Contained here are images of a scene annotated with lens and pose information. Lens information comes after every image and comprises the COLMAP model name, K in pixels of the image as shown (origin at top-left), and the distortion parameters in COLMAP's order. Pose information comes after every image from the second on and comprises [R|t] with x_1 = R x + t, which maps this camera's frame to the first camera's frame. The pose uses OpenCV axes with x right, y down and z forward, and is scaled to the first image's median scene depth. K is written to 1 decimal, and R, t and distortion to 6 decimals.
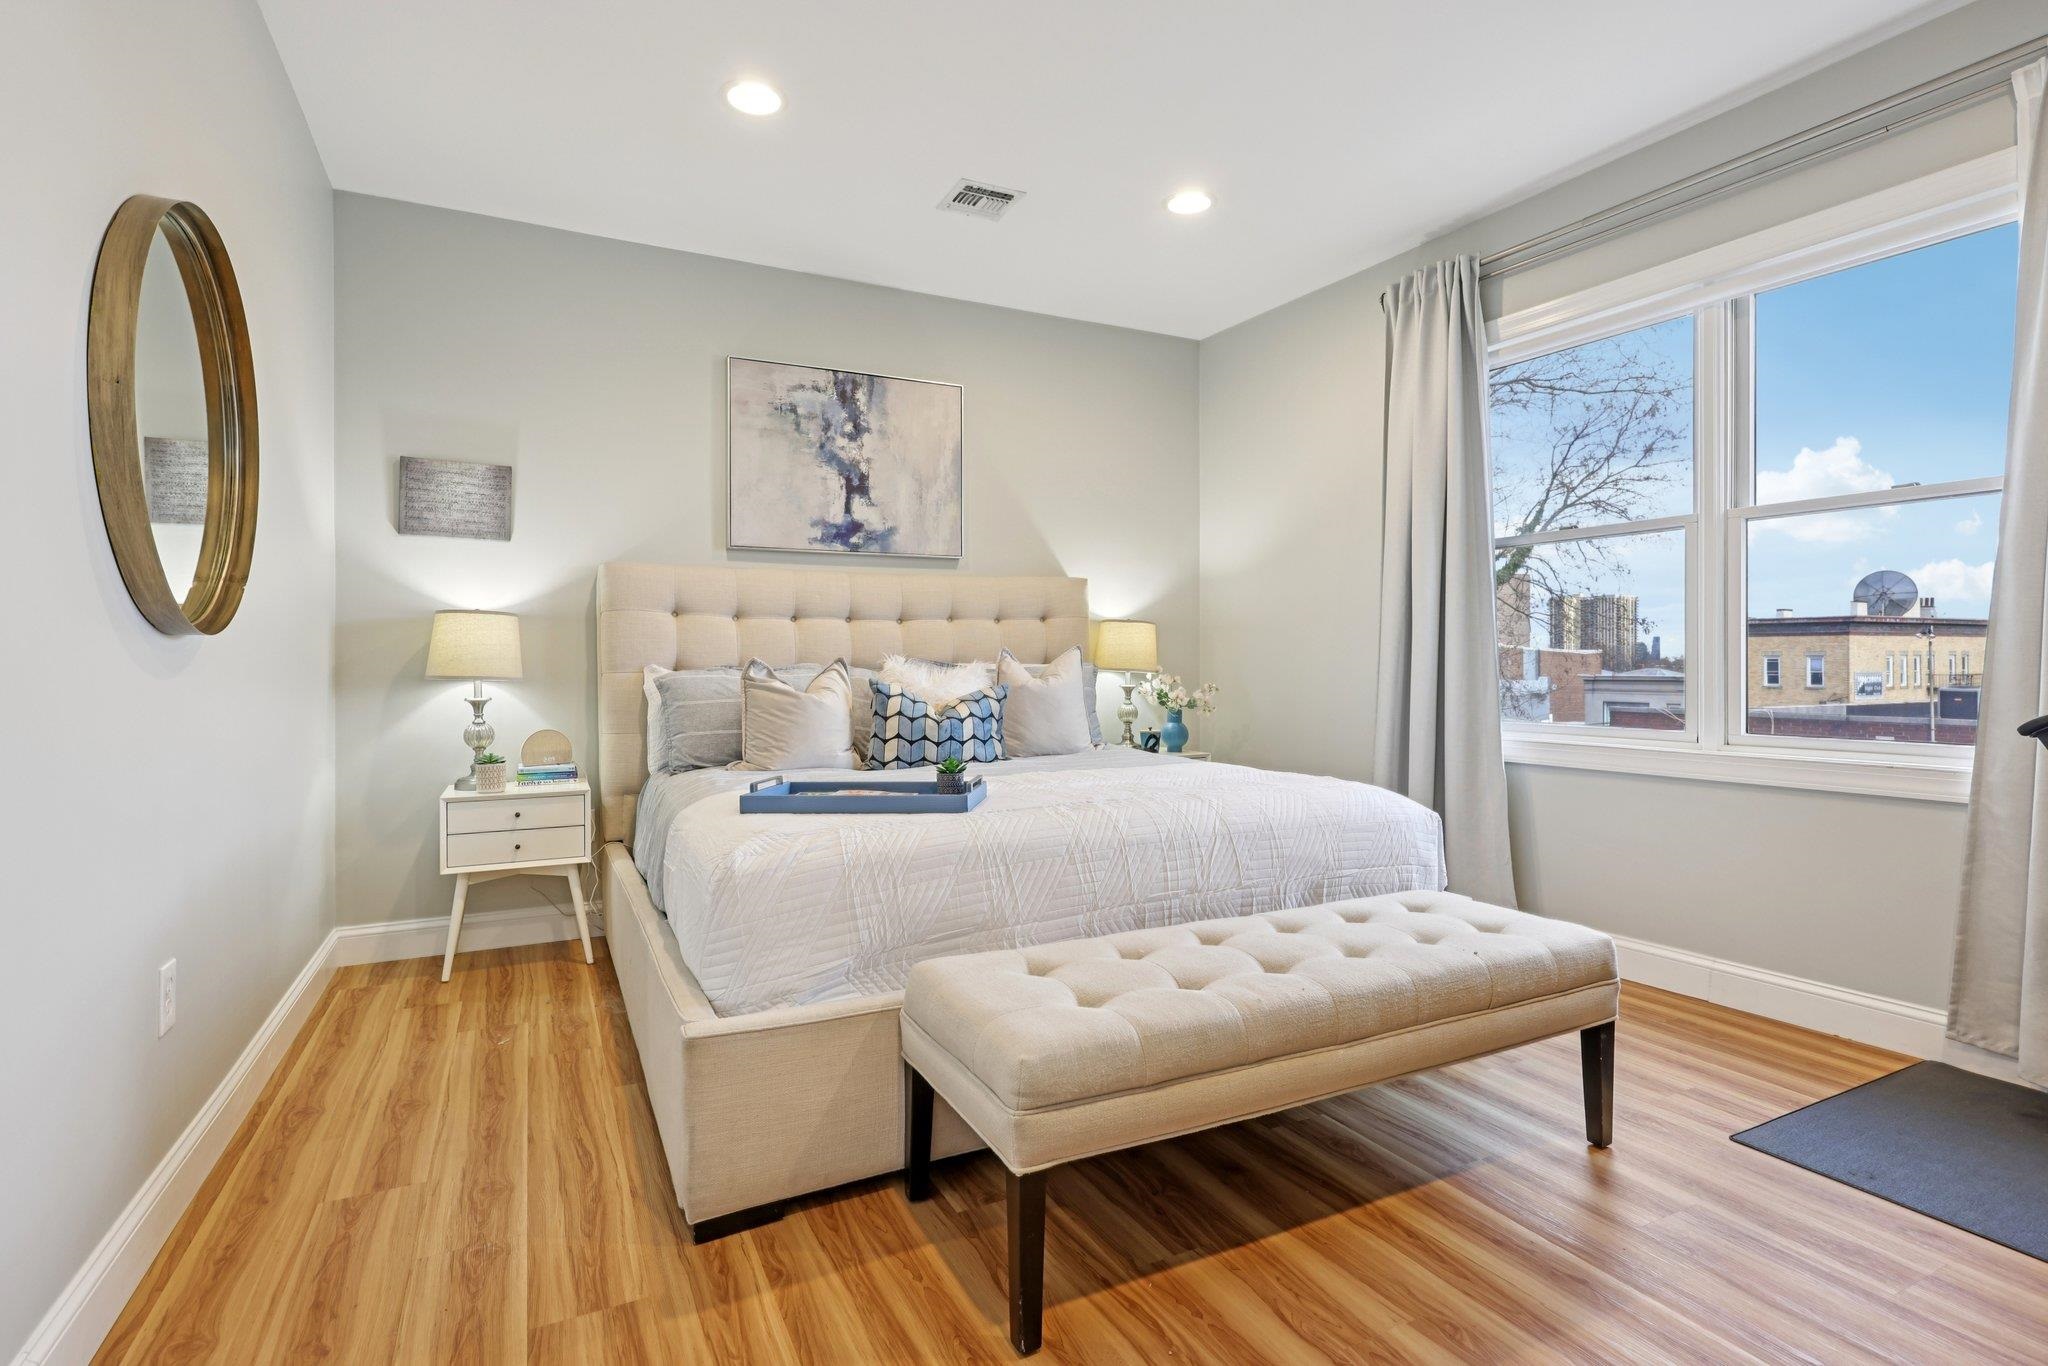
lens RADIAL K [[1013.9, 0, 1063.0], [0, 1013.9, 675.1], [0, 0, 1]] dist [-0.000114, 0.004531]
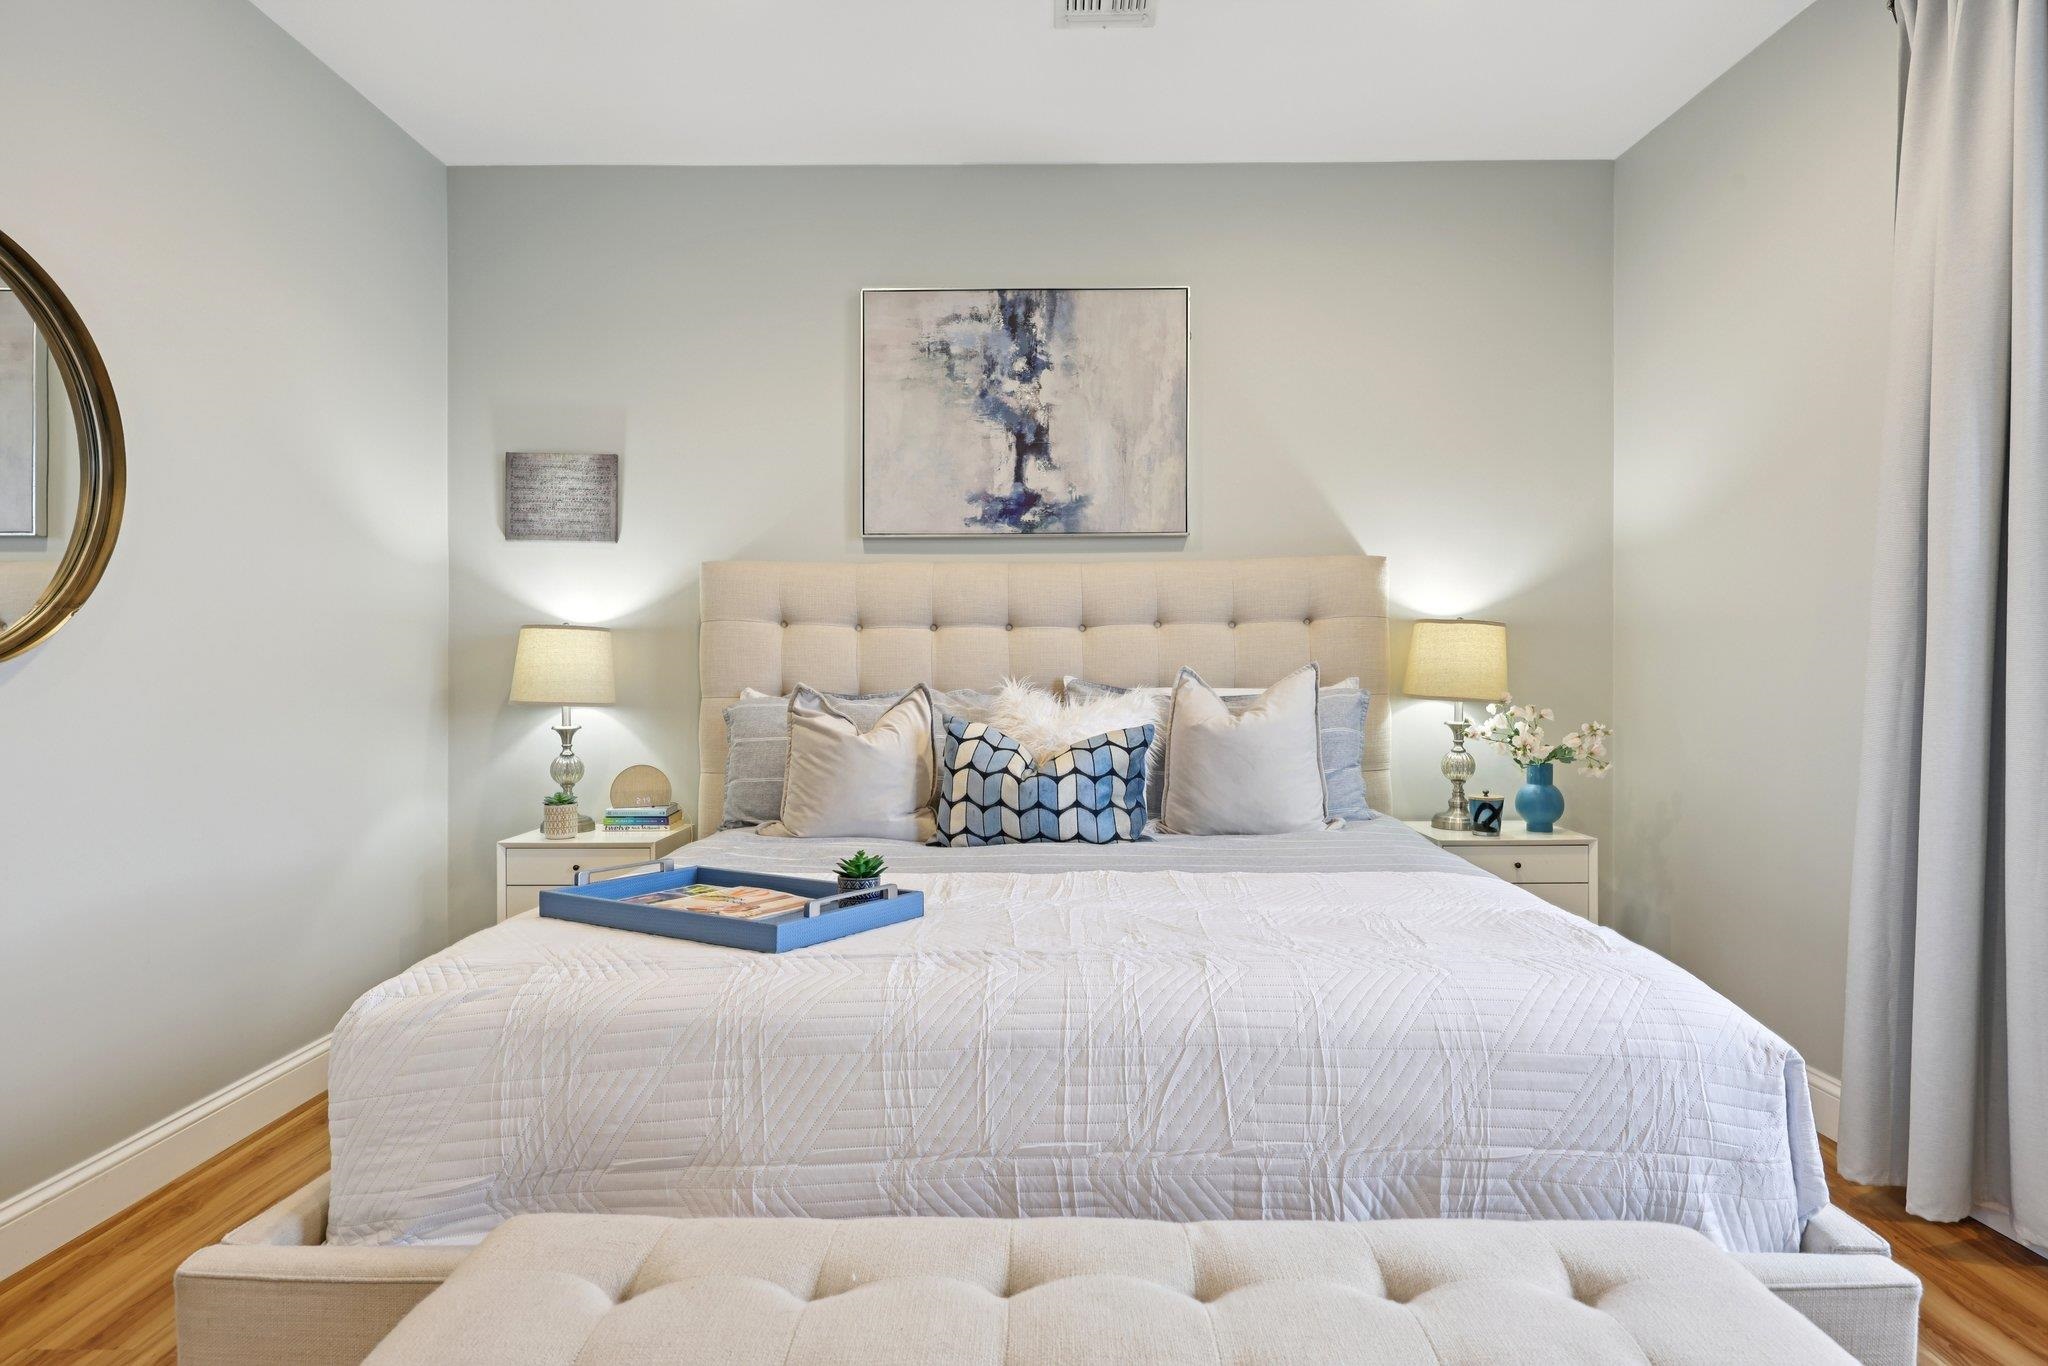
lens RADIAL K [[1219.3, 0, 1025.7], [0, 1219.3, 671.9], [0, 0, 1]] dist [-0.005291, 0.002760]
pose [[0.880762, 0.004145, -0.473542, 0.244792], [-0.007153, 0.999964, -0.004551, -0.020678], [0.473506, 0.007396, 0.880760, 0.262877]]
